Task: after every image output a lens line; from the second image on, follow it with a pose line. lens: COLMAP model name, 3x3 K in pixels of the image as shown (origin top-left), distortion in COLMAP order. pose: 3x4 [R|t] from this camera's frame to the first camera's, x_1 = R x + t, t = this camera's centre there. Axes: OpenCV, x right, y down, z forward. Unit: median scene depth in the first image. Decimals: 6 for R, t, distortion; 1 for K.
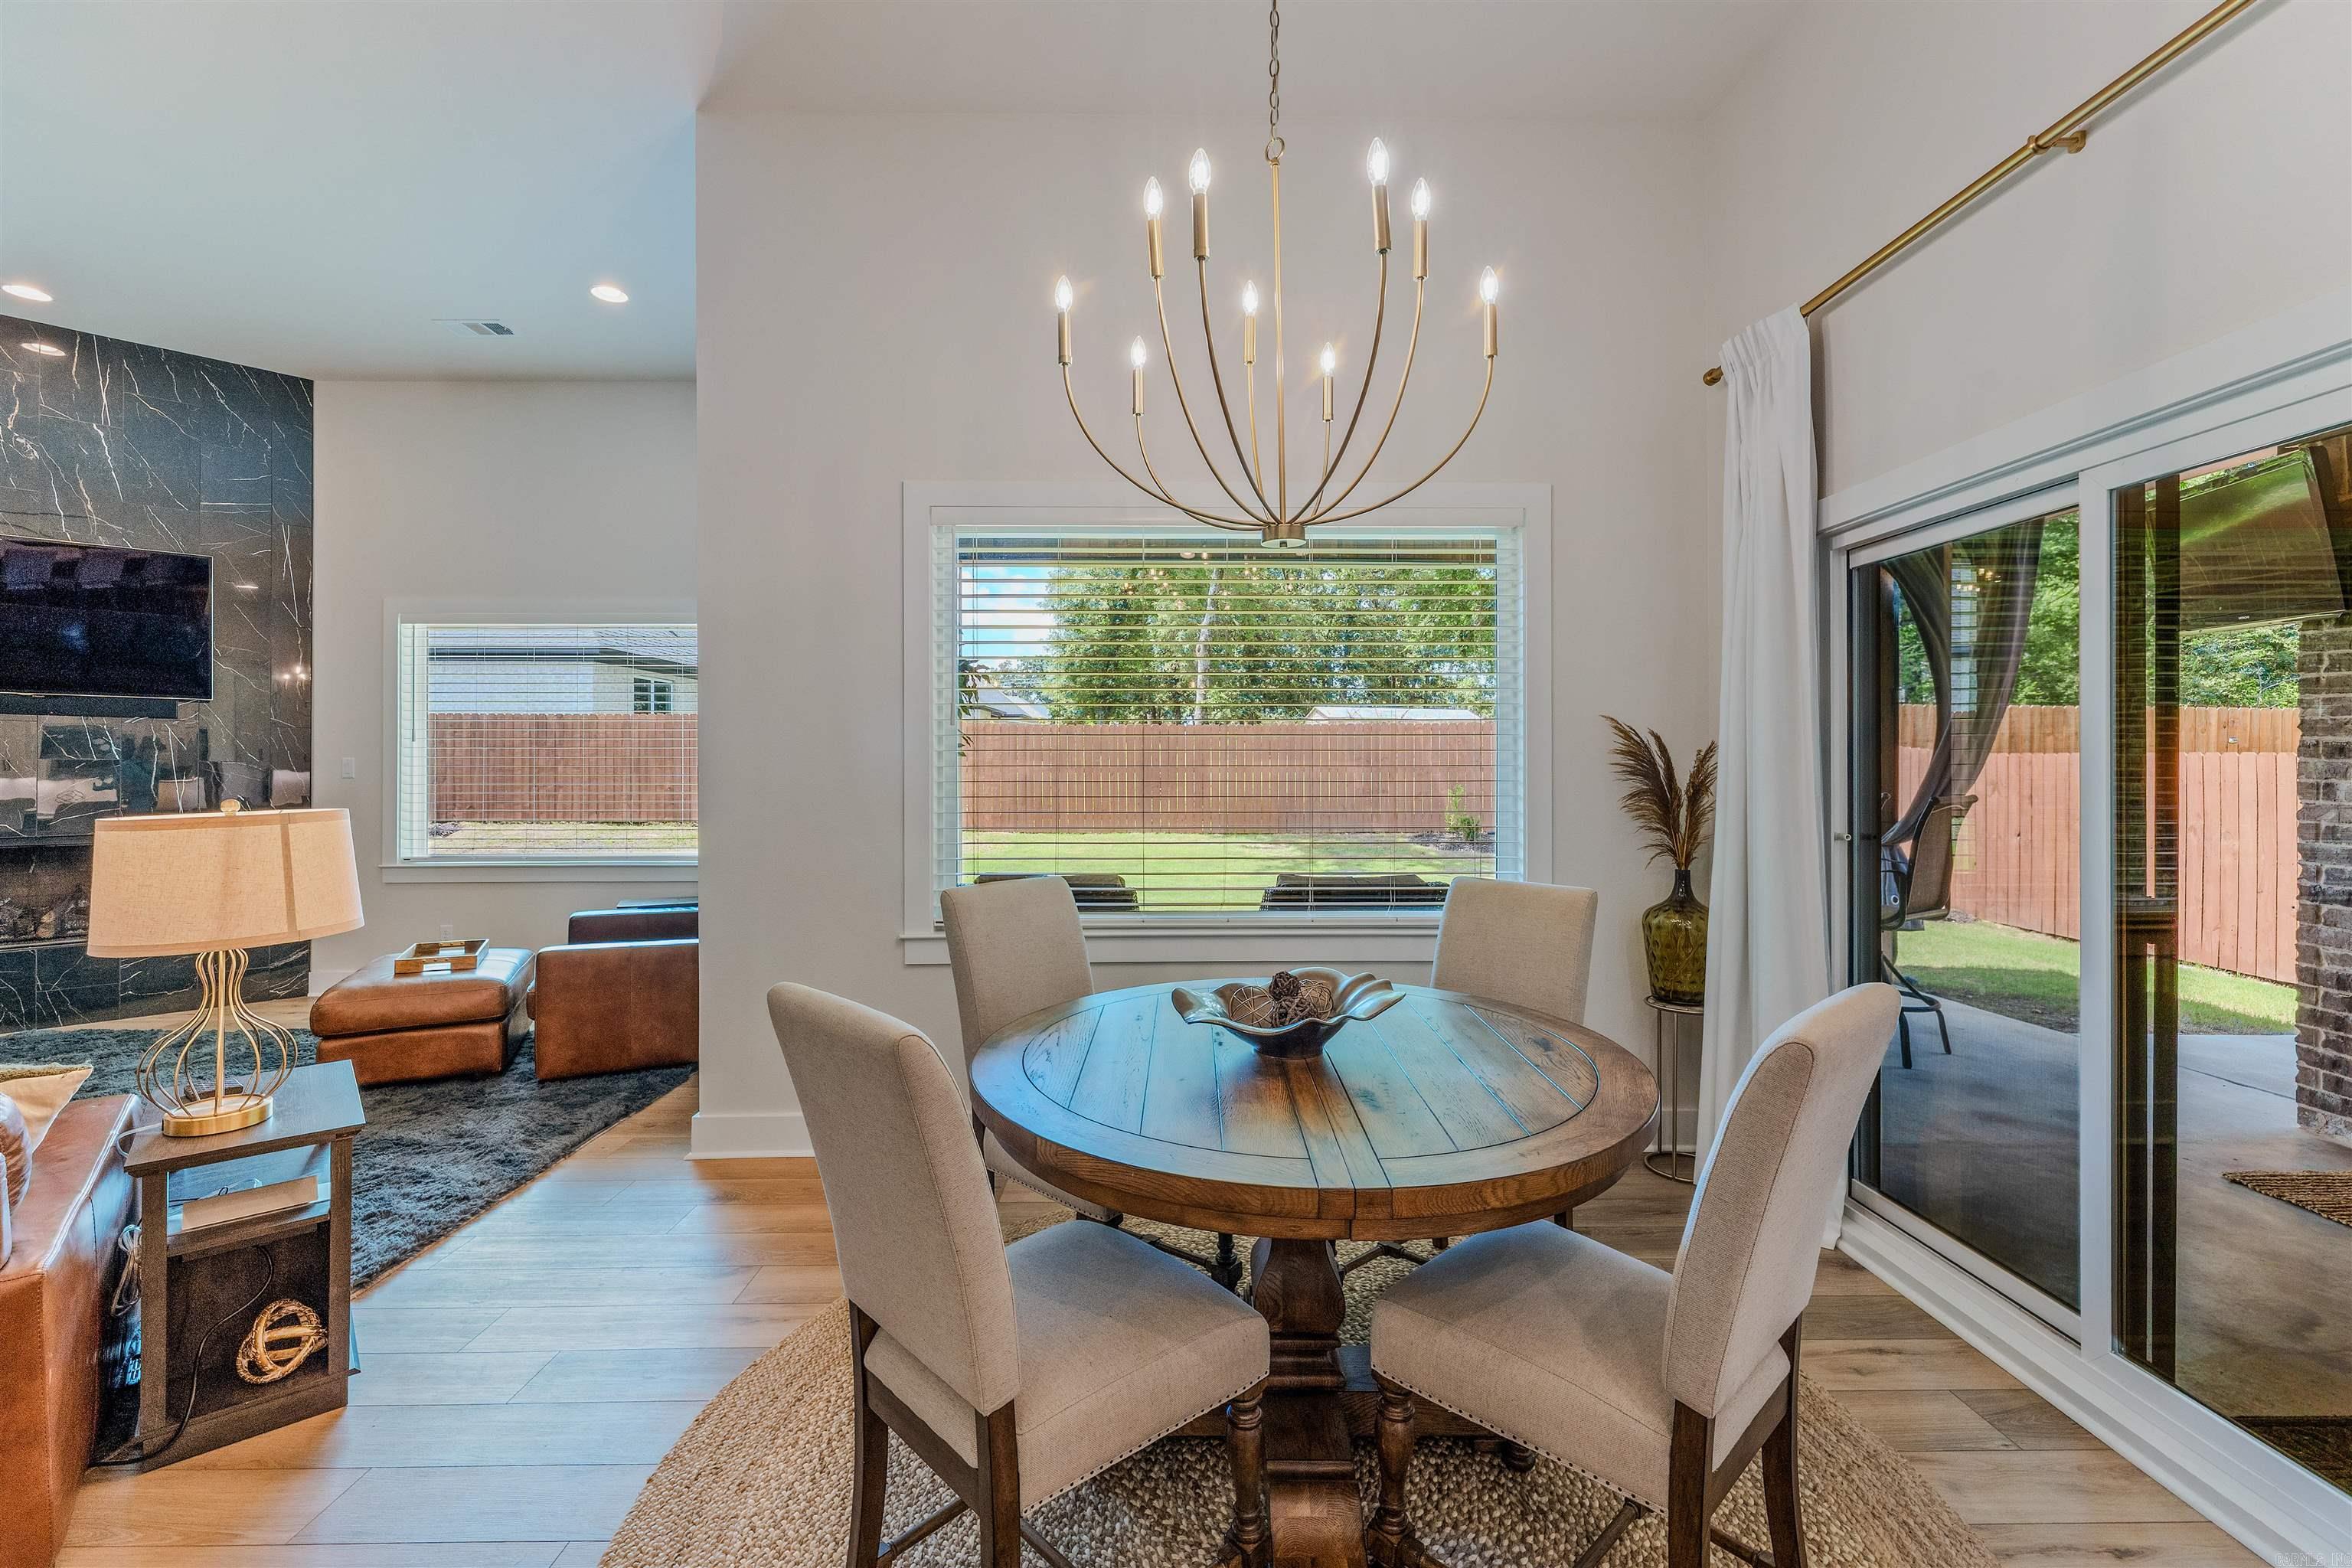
lens RADIAL K [[986.7, 0, 1183.9], [0, 986.7, 771.3], [0, 0, 1]] dist [-0.000288, -0.000809]
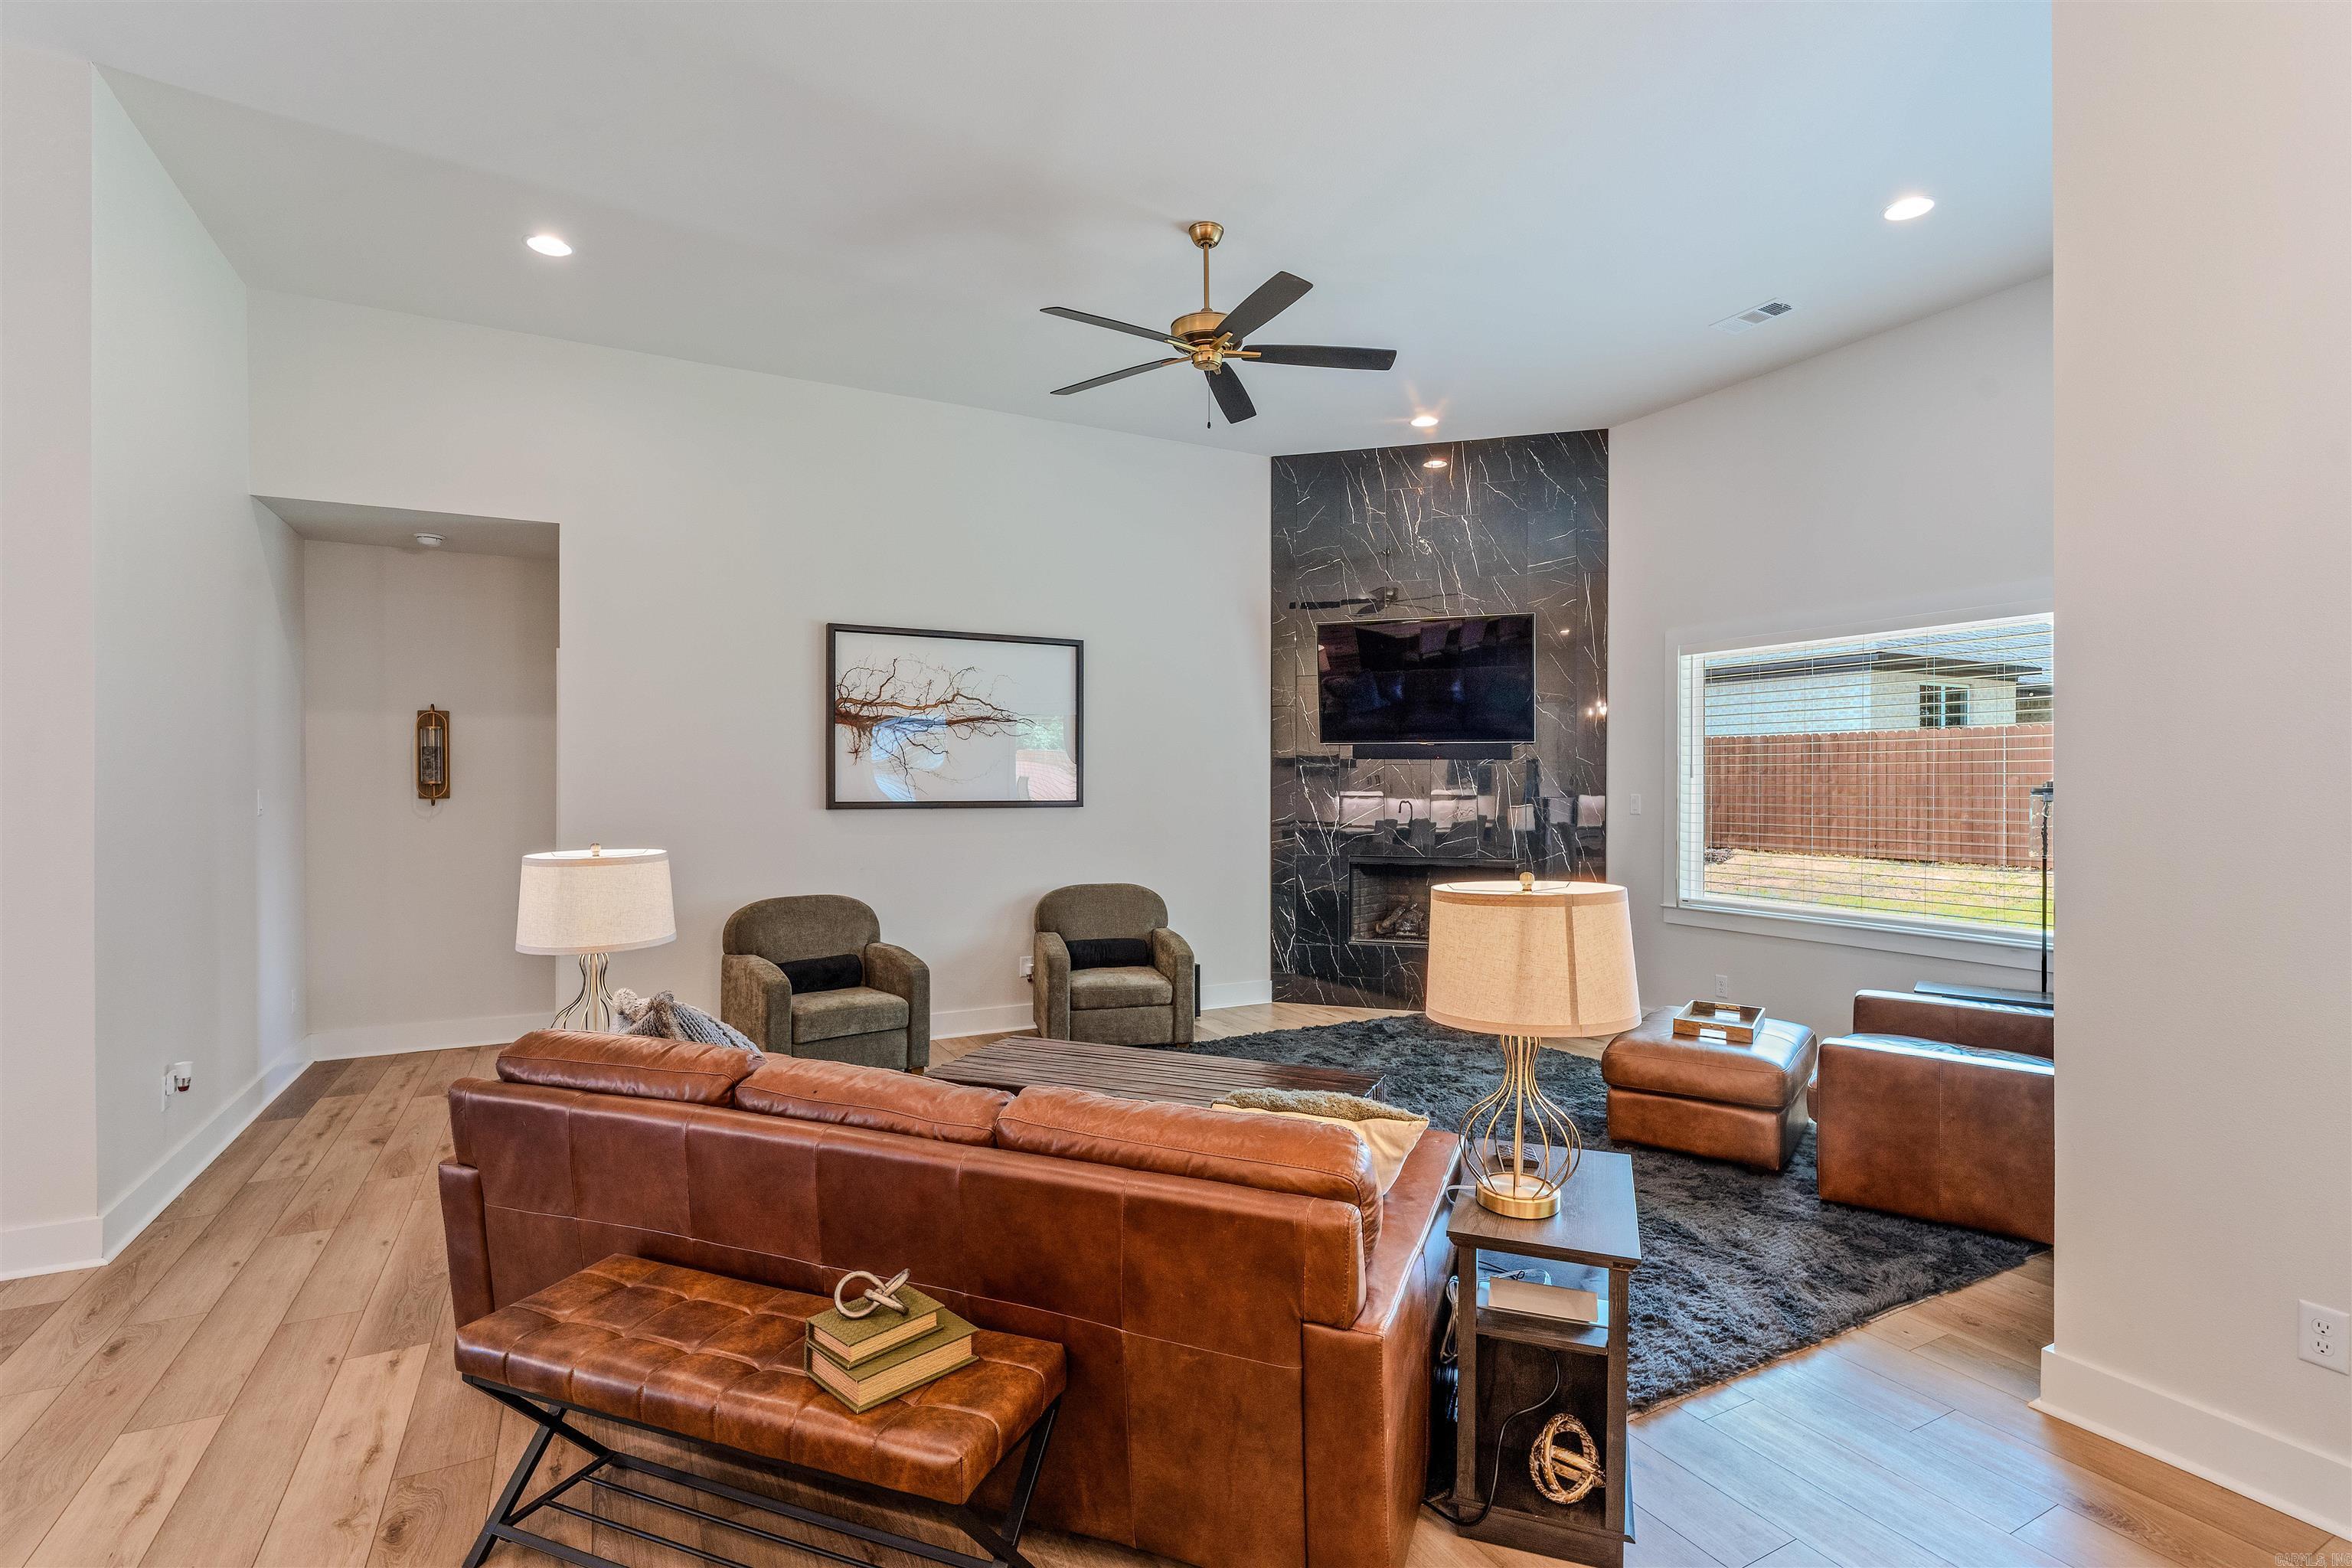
lens RADIAL K [[1113.9, 0, 1201.1], [0, 1113.9, 784.8], [0, 0, 1]] dist [-0.008933, -0.000896]
pose [[0.472791, -0.001593, -0.881173, -0.082049], [-0.002385, 0.999992, -0.003087, -0.026118], [0.881171, 0.003561, 0.472784, 0.104767]]
